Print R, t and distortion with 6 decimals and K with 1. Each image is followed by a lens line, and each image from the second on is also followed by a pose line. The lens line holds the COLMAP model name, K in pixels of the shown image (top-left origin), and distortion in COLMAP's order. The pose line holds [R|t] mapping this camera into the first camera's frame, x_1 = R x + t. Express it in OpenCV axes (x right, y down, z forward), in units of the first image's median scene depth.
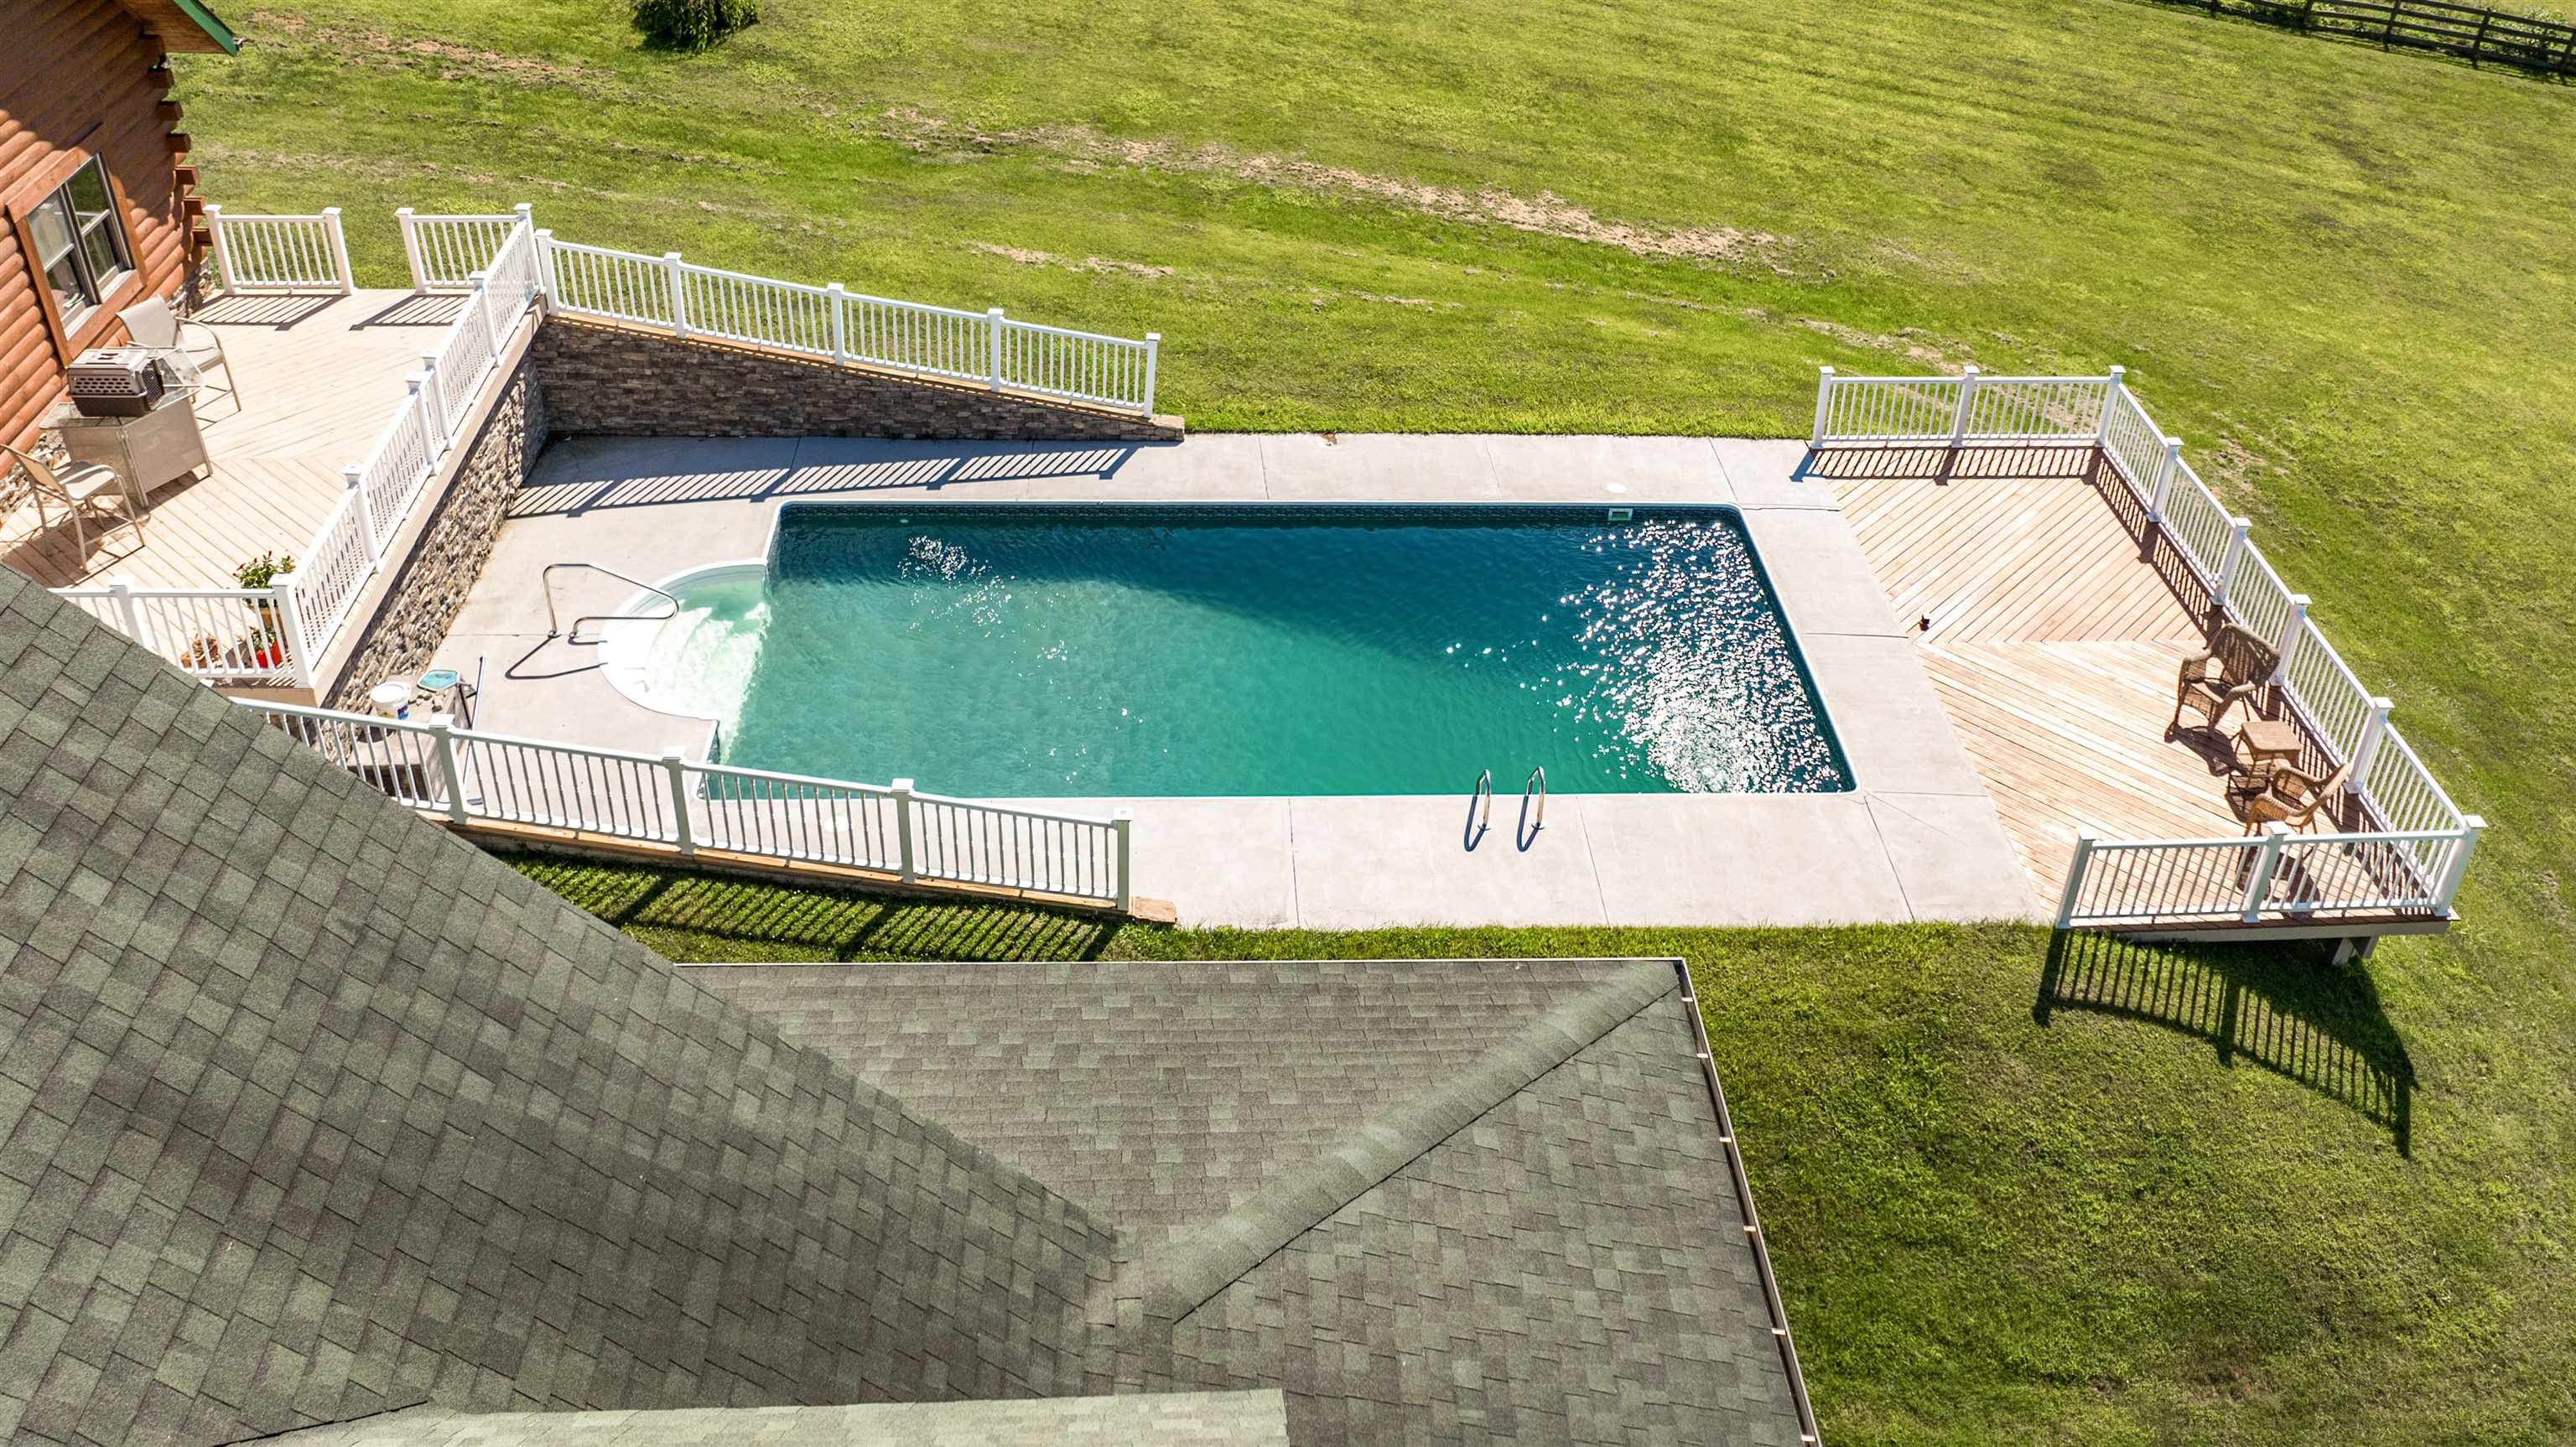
lens RADIAL K [[2137.4, 0, 1319.9], [0, 2137.4, 721.0], [0, 0, 1]] dist [-0.001307, -0.050585]
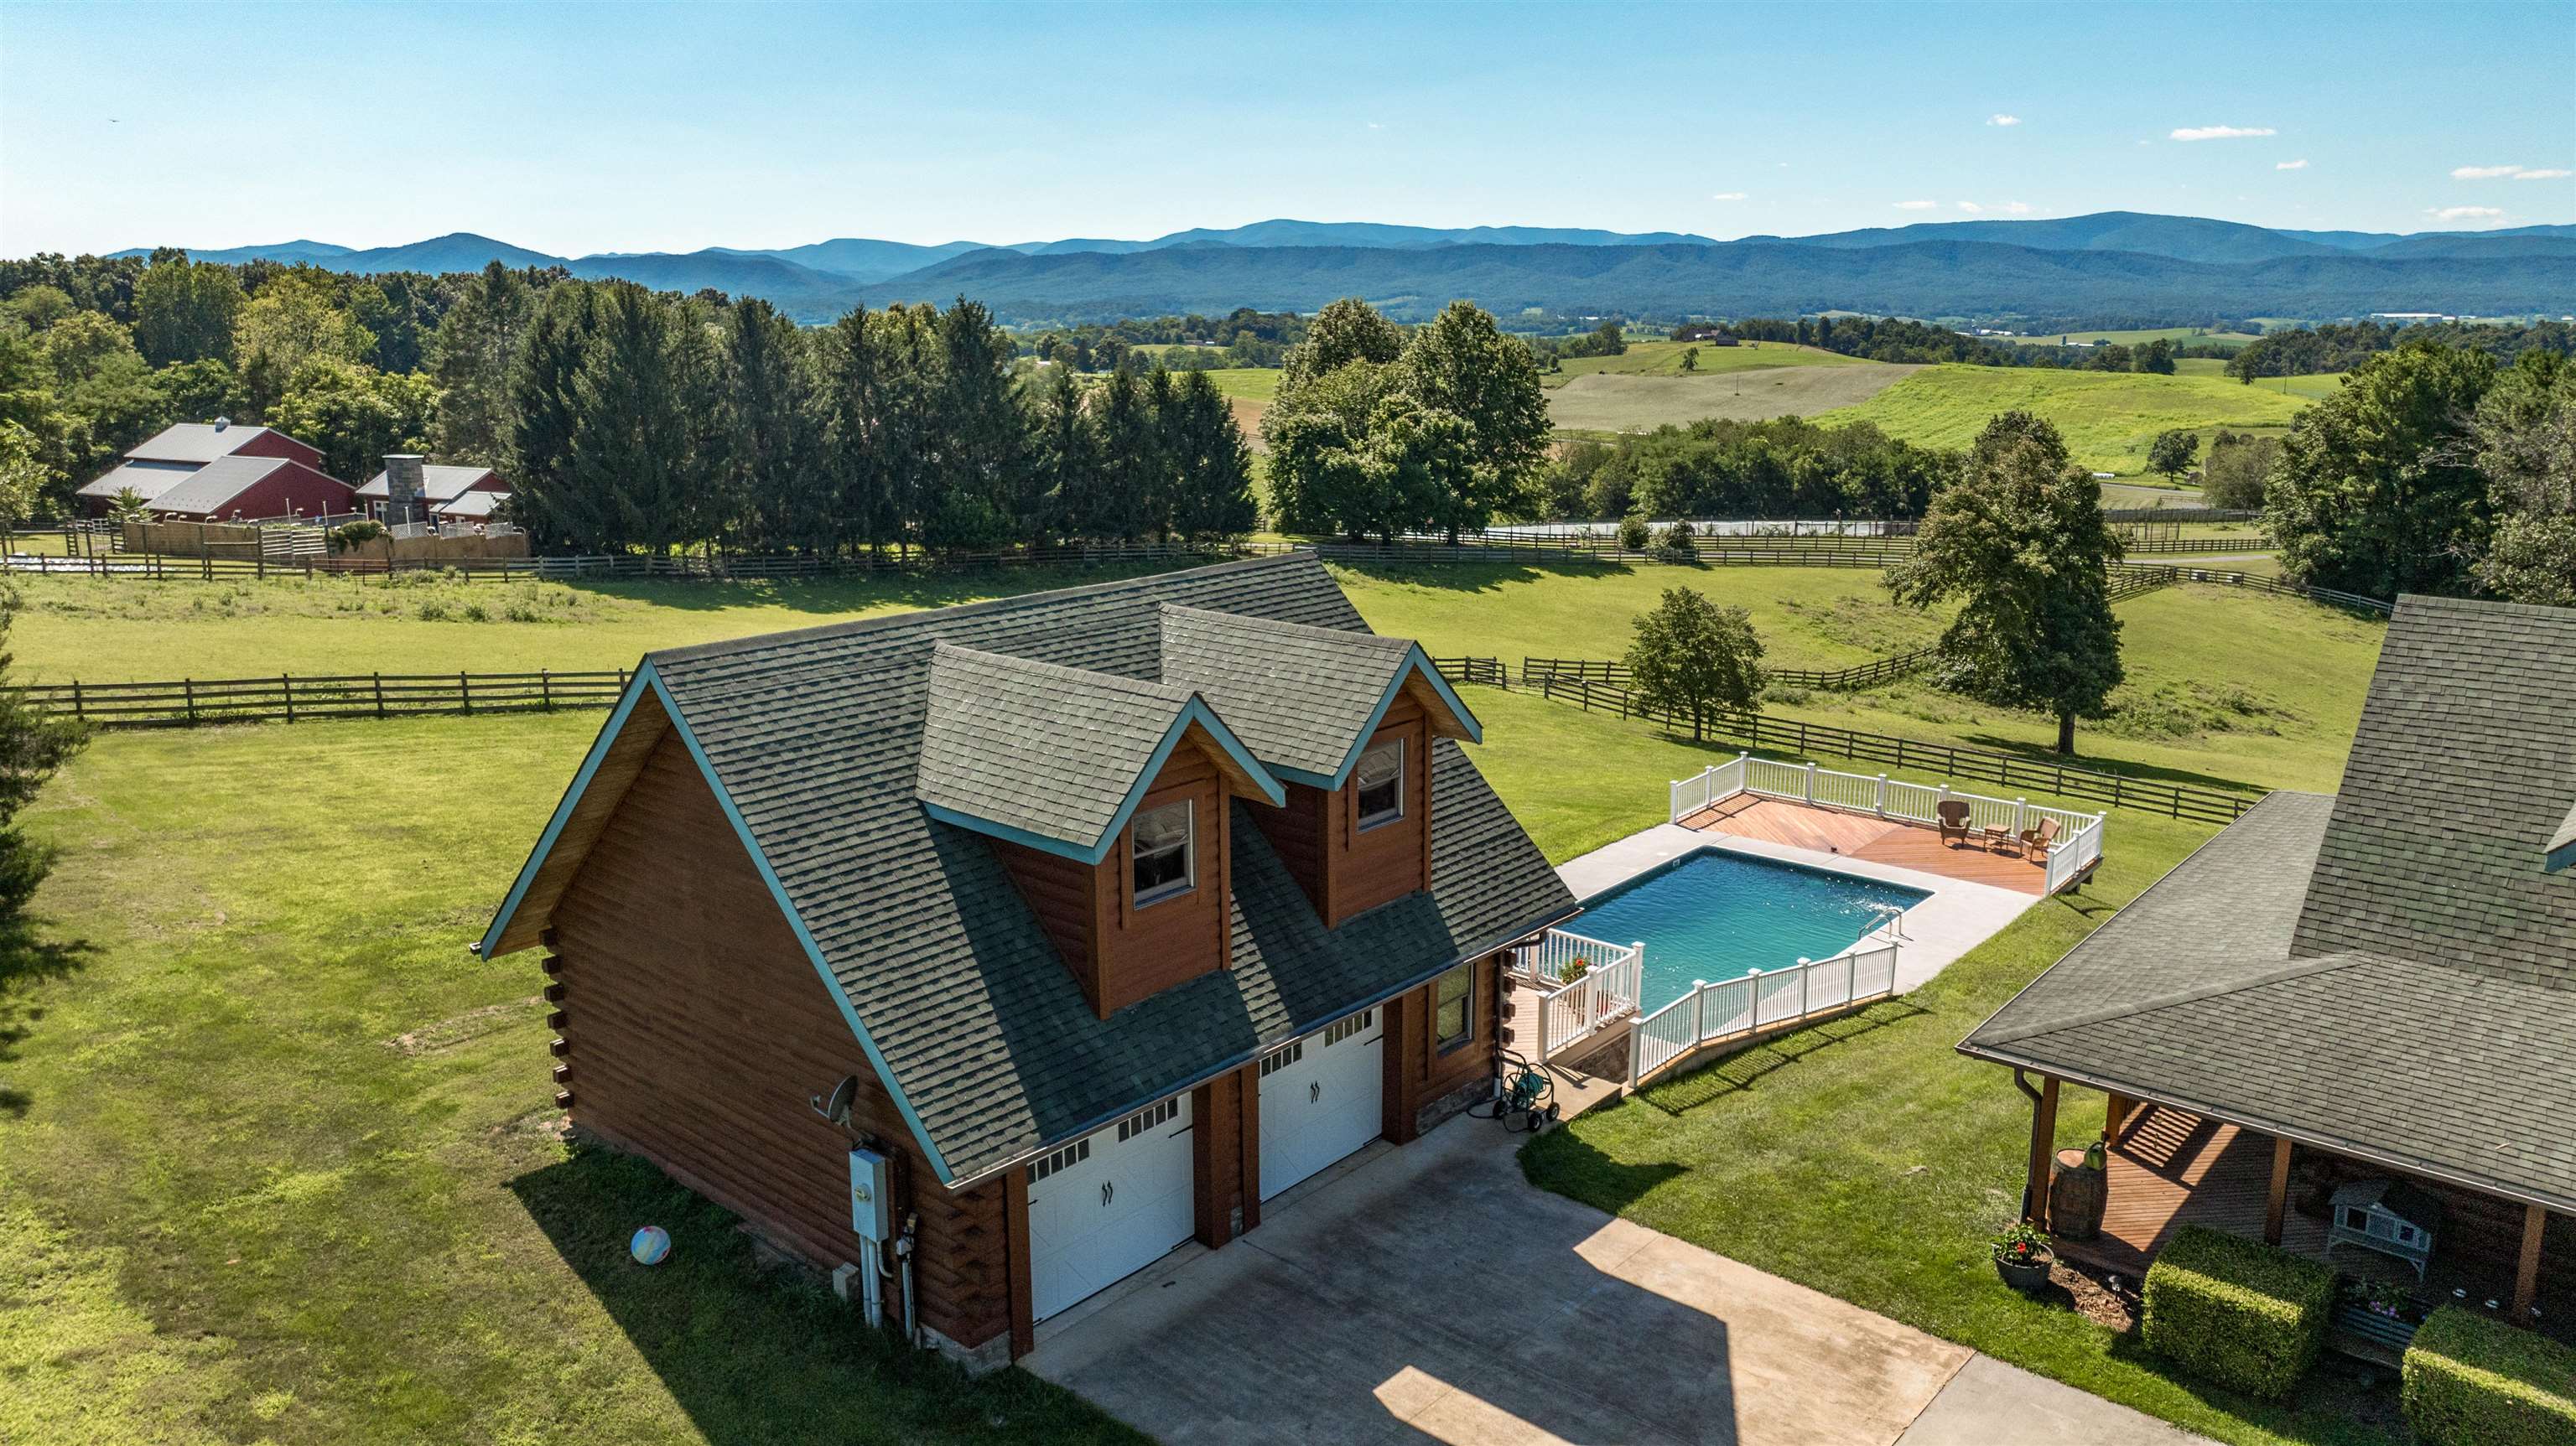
lens RADIAL K [[1815.4, 0, 1289.3], [0, 1815.4, 741.8], [0, 0, 1]] dist [-0.012577, -0.001855]
pose [[0.692290, -0.208050, 0.690977, -1.209782], [0.447568, 0.874907, -0.184988, -0.045030], [-0.566054, 0.437325, 0.698806, -0.001359]]
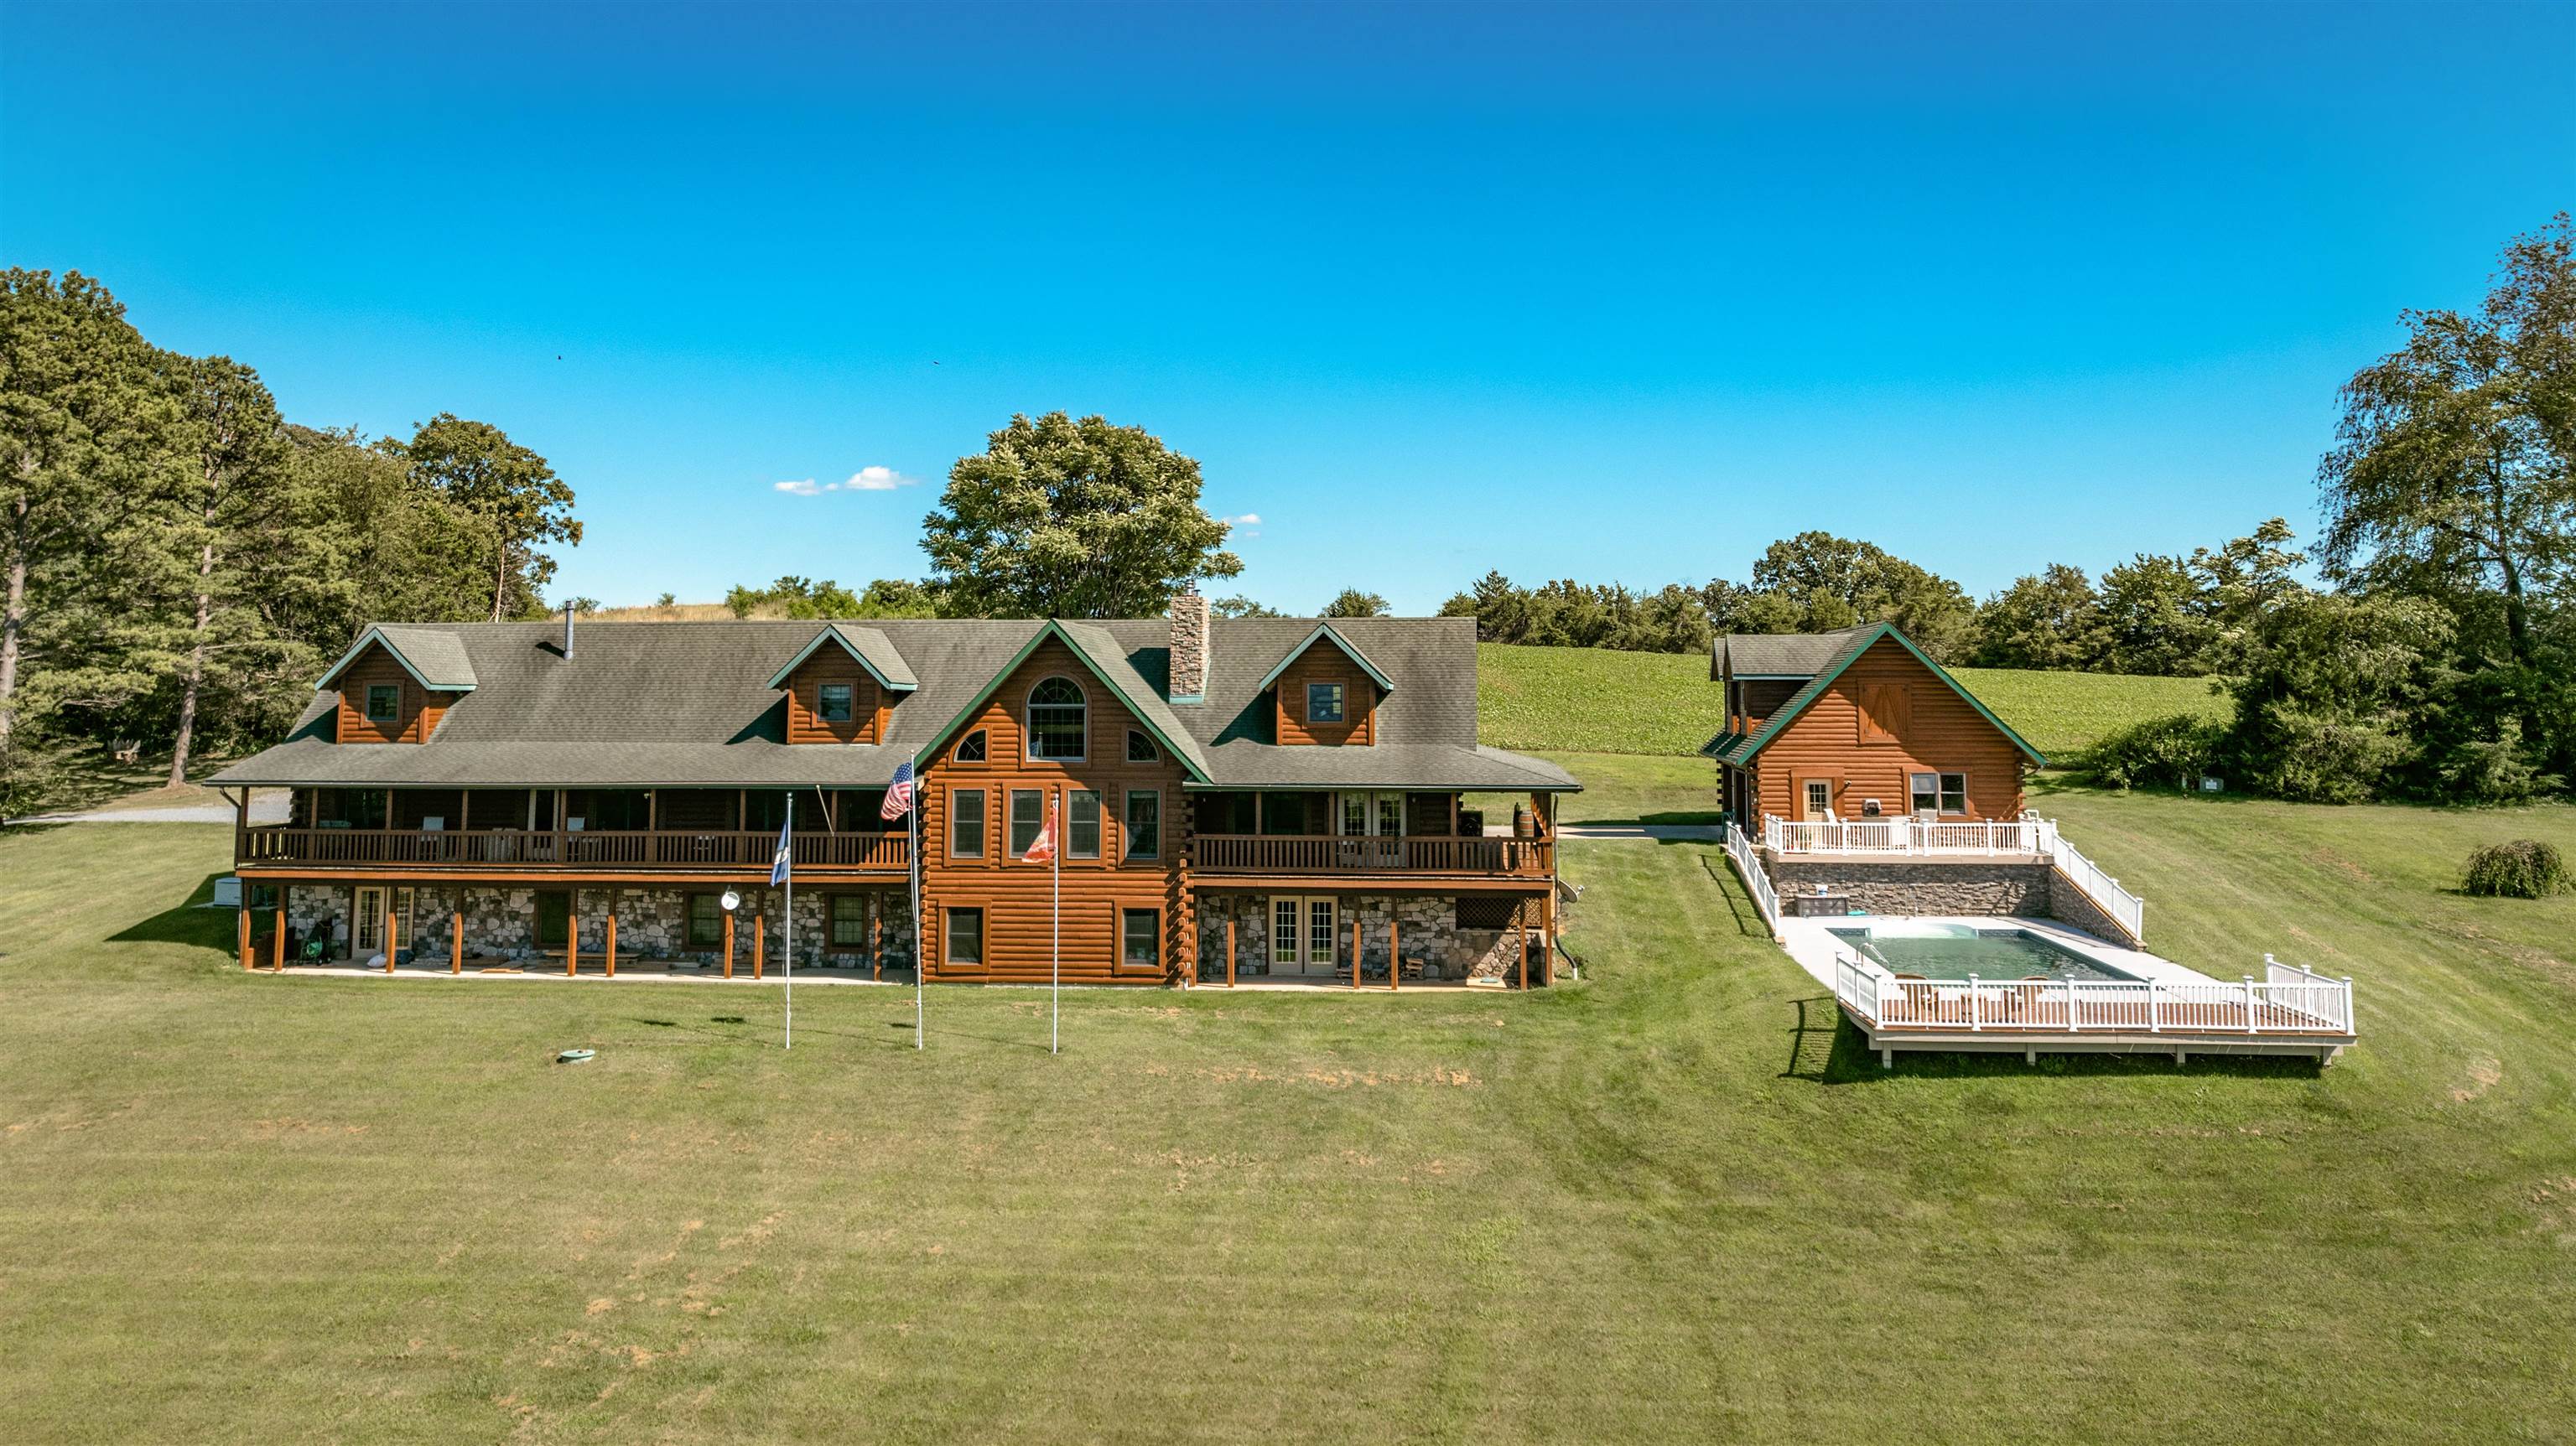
lens RADIAL K [[1881.1, 0, 1290.1], [0, 1881.1, 481.7], [0, 0, 1]] dist [0.002210, -0.022164]
pose [[-0.150331, -0.146915, -0.977659, 1.974542], [-0.583502, 0.811472, -0.032219, 0.039550], [0.798077, 0.565622, -0.207714, 0.471919]]
